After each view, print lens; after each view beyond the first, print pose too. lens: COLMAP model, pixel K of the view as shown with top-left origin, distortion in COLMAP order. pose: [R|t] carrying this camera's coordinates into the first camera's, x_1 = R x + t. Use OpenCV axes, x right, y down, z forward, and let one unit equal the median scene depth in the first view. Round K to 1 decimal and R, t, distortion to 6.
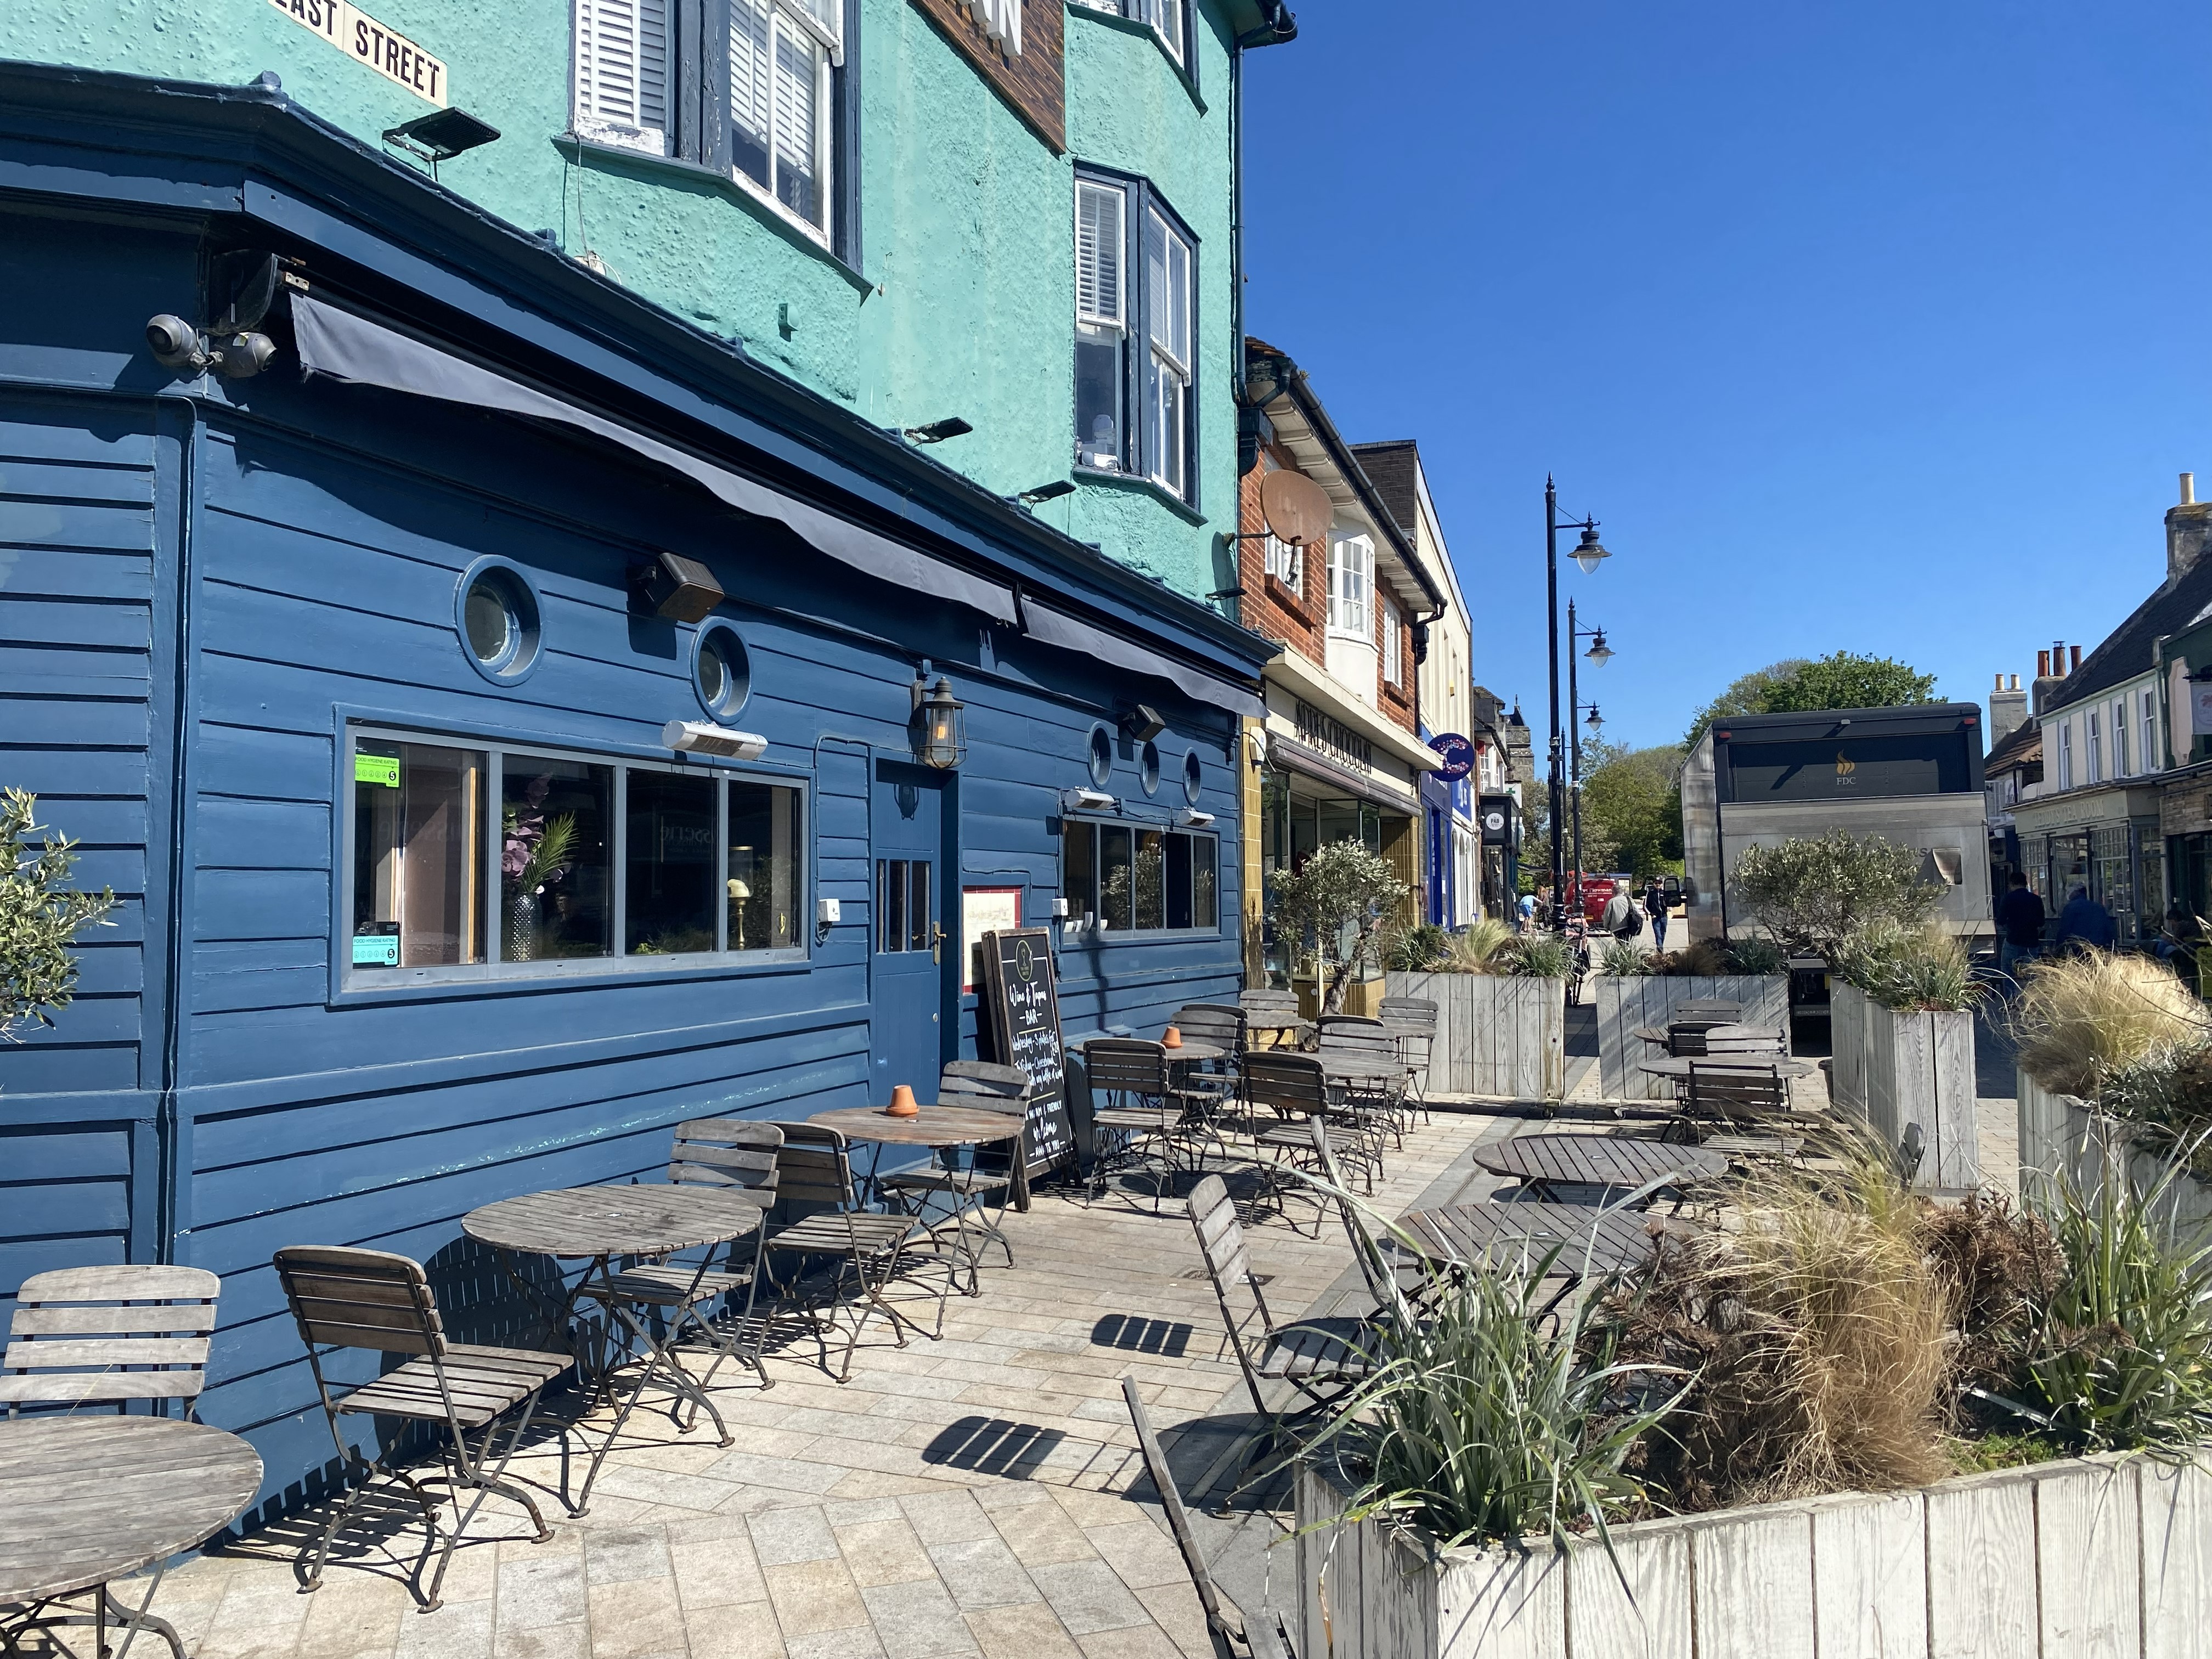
lens RADIAL K [[1591.1, 0, 1110.6], [0, 1591.1, 820.2], [0, 0, 1]] dist [-0.013476, -0.003246]
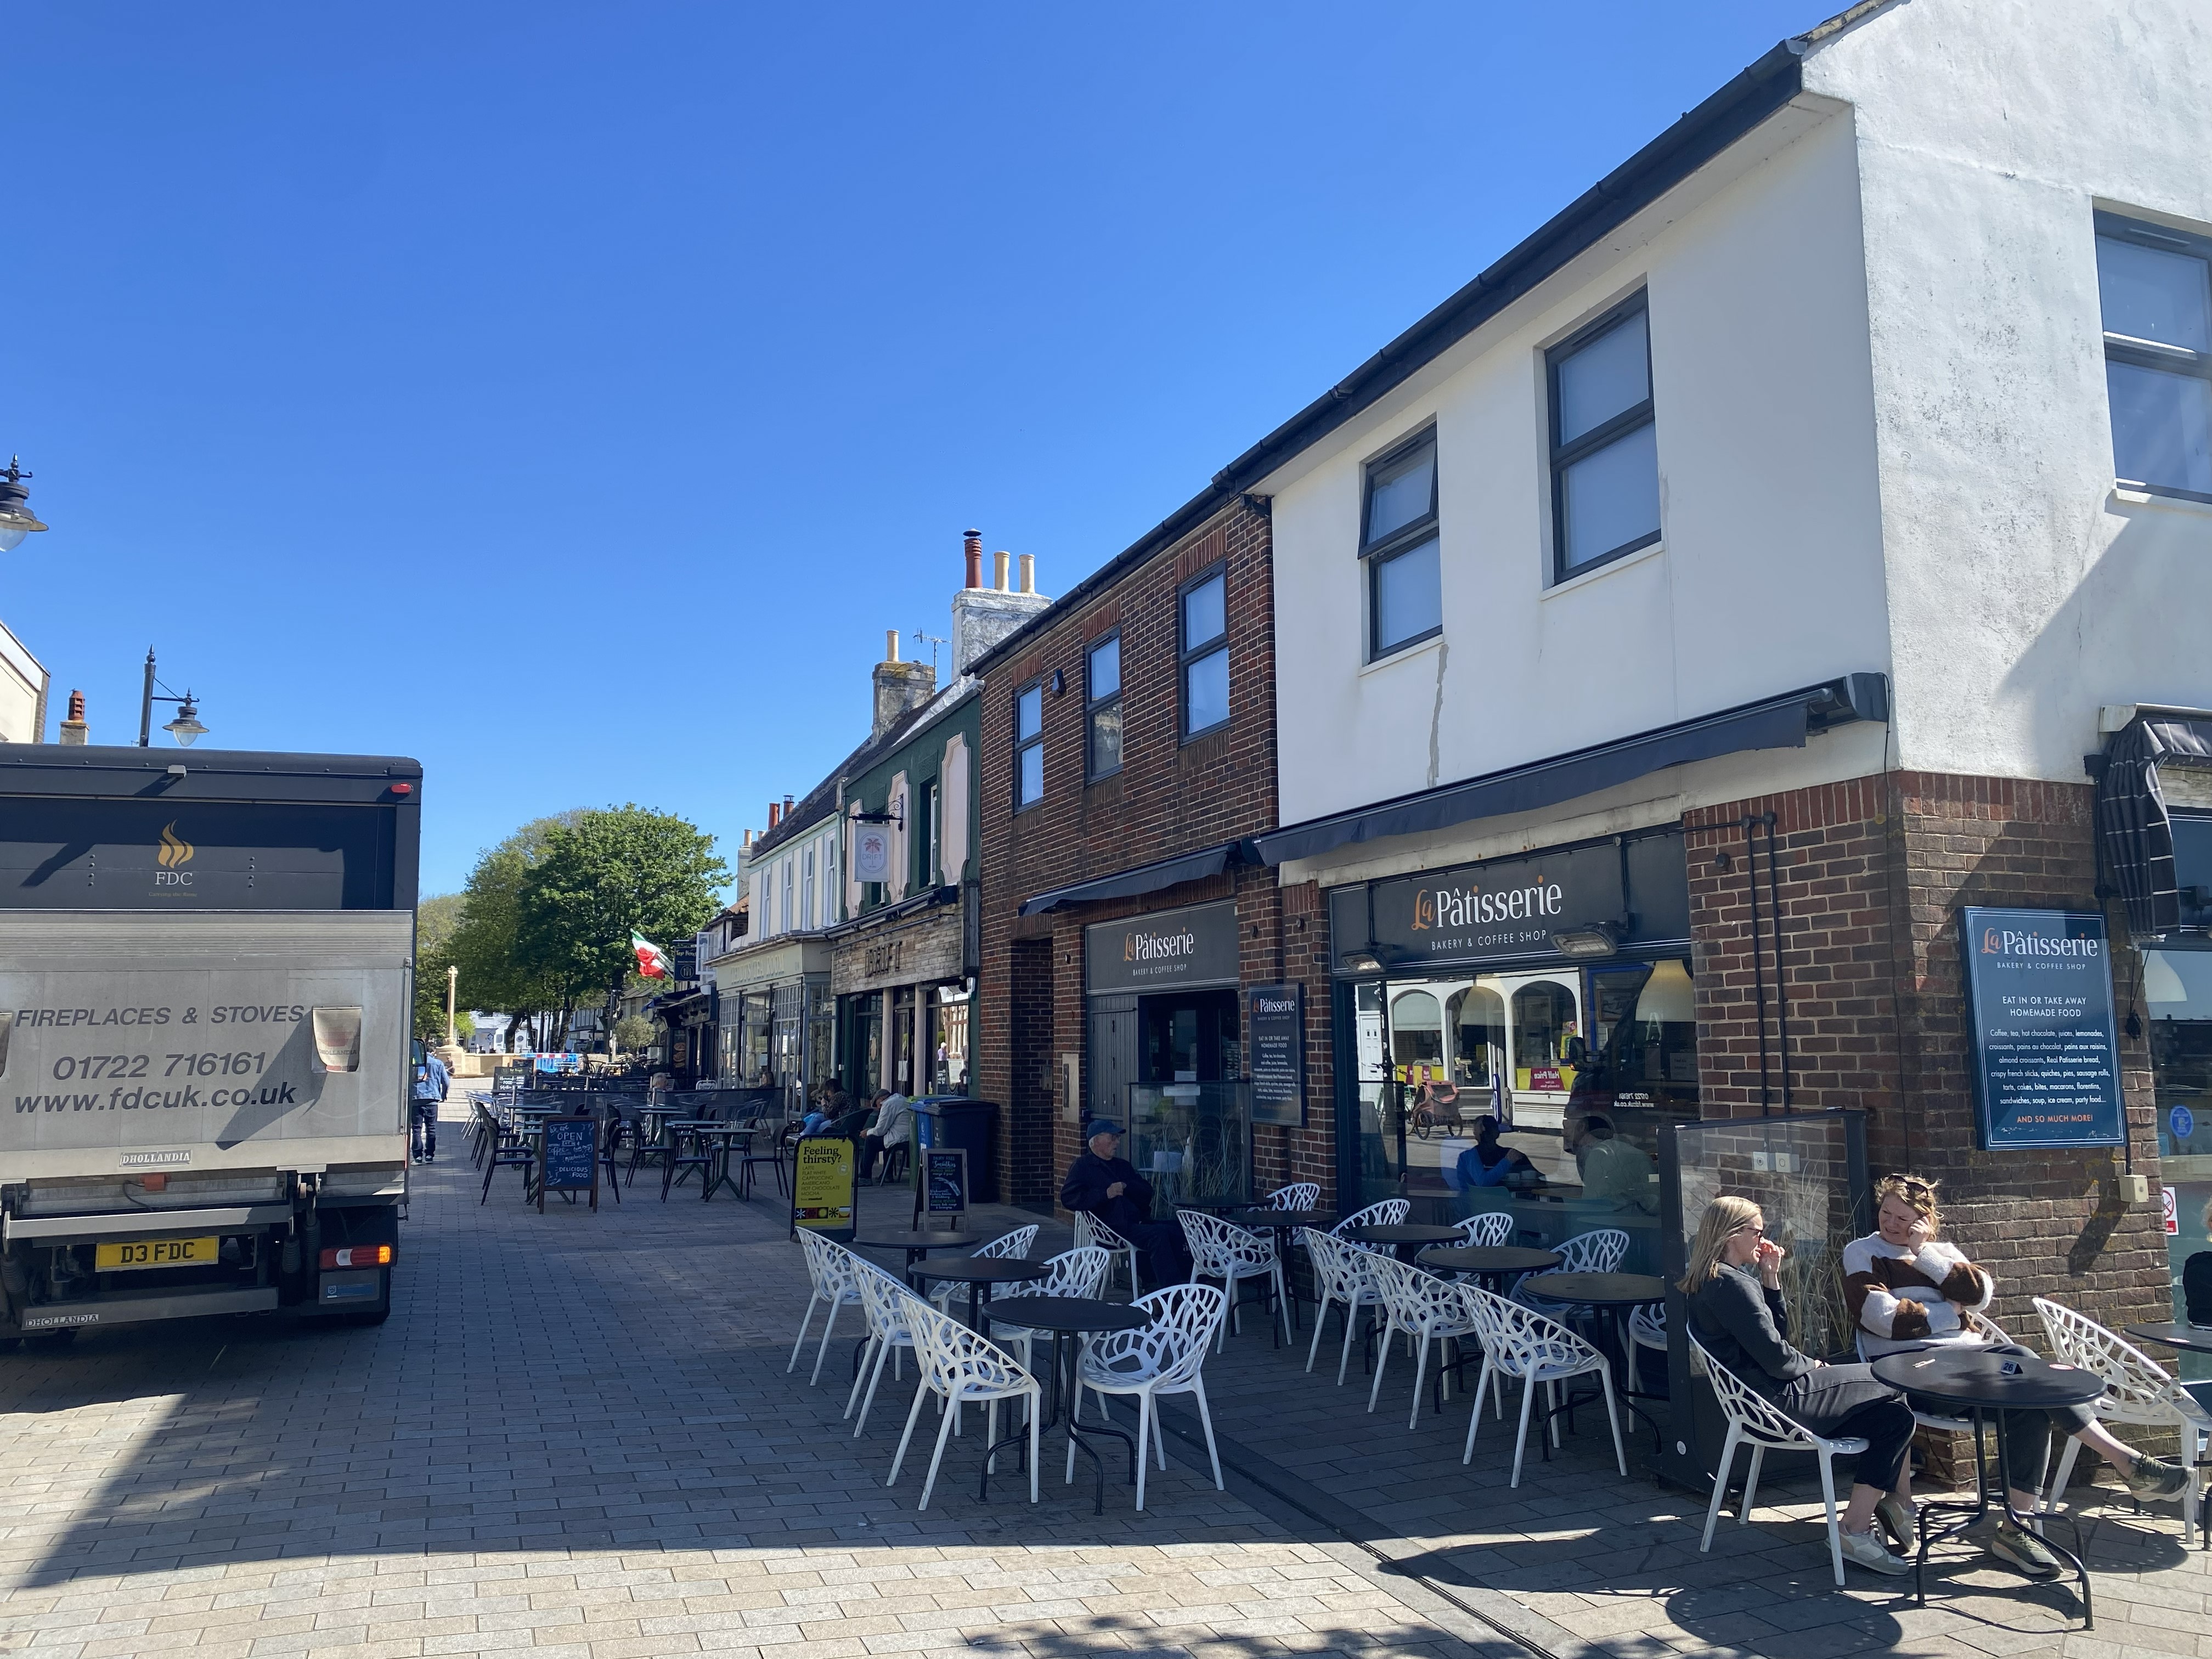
lens RADIAL K [[1591.1, 0, 1107.5], [0, 1591.1, 828.8], [0, 0, 1]] dist [-0.013476, -0.003246]
pose [[0.758922, 0.088067, 0.645198, 0.184284], [-0.030328, 0.994518, -0.100074, 0.001472], [-0.650474, 0.056380, 0.757433, 0.197401]]
